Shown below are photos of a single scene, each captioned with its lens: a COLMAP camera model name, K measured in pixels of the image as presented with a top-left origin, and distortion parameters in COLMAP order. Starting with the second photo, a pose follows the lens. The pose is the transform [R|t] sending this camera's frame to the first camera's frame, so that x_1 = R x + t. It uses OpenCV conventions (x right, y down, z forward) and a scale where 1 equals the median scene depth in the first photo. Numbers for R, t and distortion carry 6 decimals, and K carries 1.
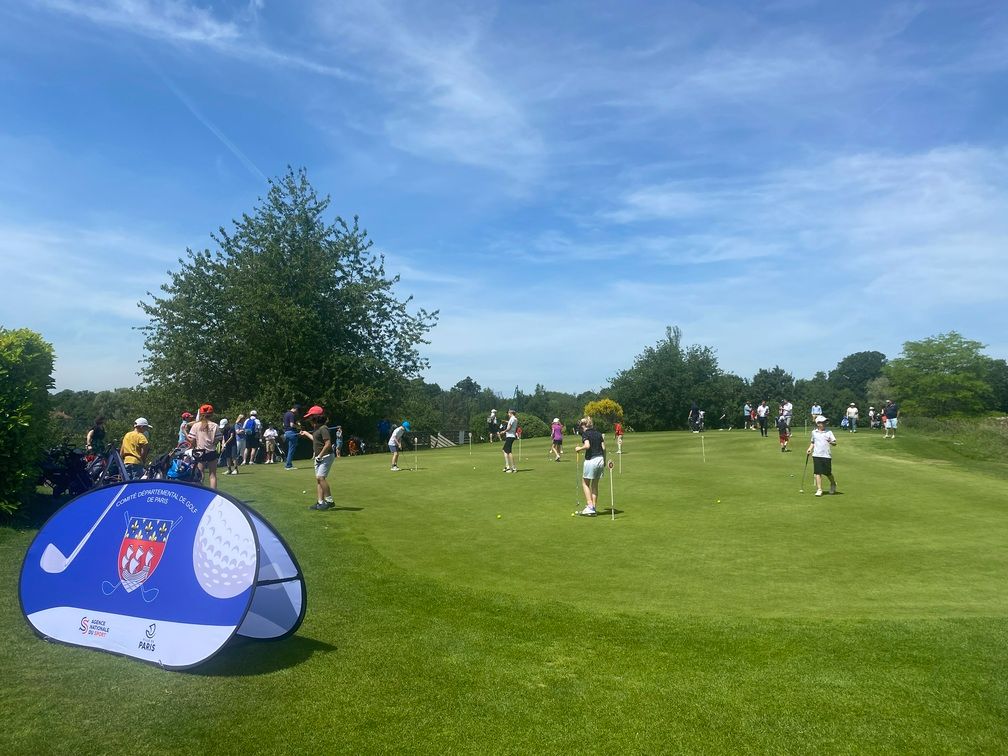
lens RADIAL K [[772.4, 0, 505.4], [0, 772.4, 377.4], [0, 0, 1]] dist [0.026881, -0.030840]
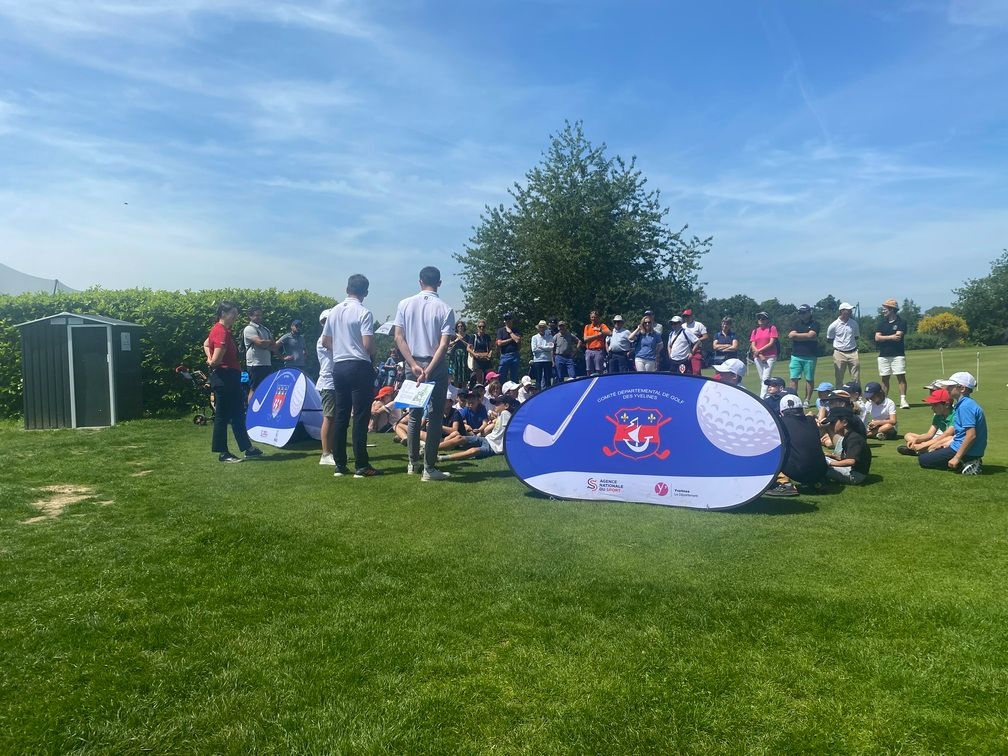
lens RADIAL K [[772.4, 0, 512.0], [0, 772.4, 374.2], [0, 0, 1]] dist [0.026881, -0.030840]
pose [[0.899837, -0.011529, -0.436074, 0.345951], [0.051353, 0.995499, 0.079648, 0.005542], [0.433193, -0.094064, 0.896379, -0.208885]]
